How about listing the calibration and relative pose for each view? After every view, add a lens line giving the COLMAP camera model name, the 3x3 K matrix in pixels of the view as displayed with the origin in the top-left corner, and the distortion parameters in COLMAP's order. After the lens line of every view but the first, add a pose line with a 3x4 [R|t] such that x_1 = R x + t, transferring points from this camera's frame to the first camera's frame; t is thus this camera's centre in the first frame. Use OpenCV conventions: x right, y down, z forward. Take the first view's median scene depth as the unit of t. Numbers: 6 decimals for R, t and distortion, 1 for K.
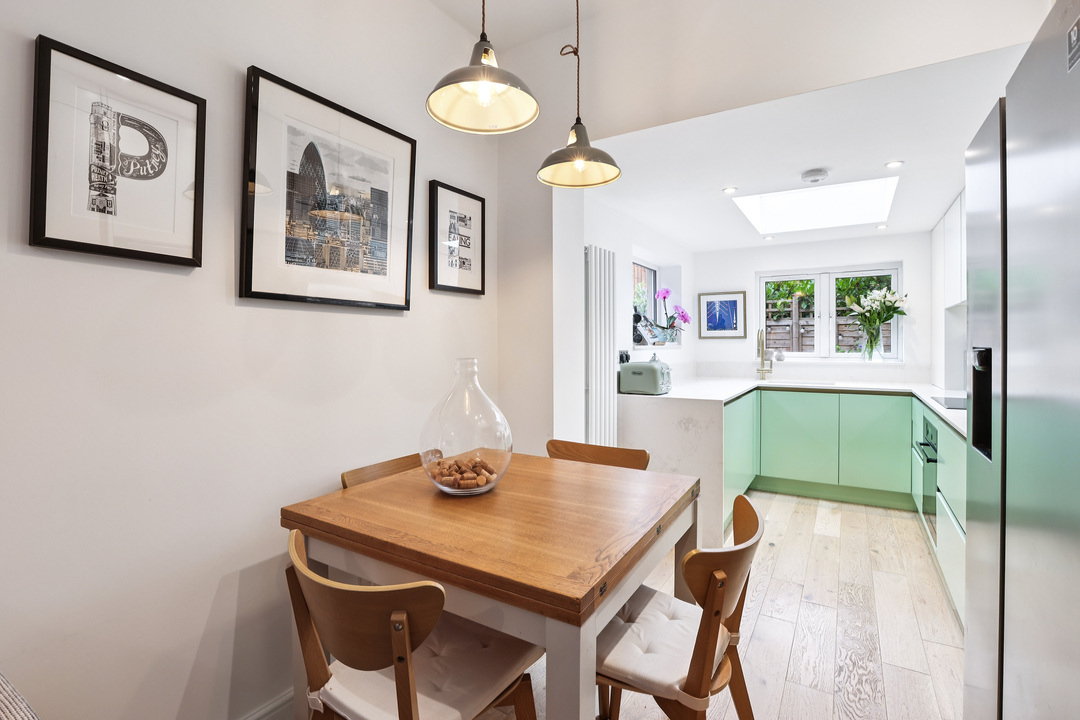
lens RADIAL K [[482.5, 0, 539.9], [0, 482.5, 354.4], [0, 0, 1]] dist [-0.004961, -0.000282]
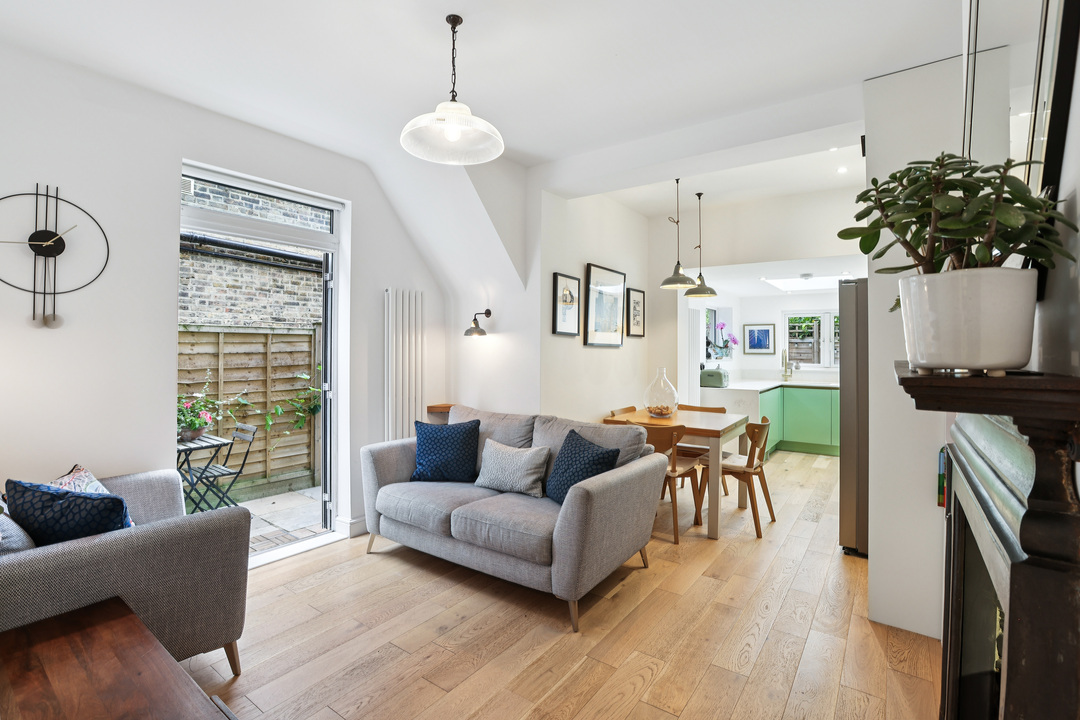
lens RADIAL K [[482.5, 0, 540.5], [0, 482.5, 355.7], [0, 0, 1]] dist [-0.004961, -0.000282]
pose [[0.997739, 0.009047, -0.066596, -0.229164], [-0.009601, 0.999922, -0.008009, -0.010122], [0.066518, 0.008630, 0.997748, -0.617502]]
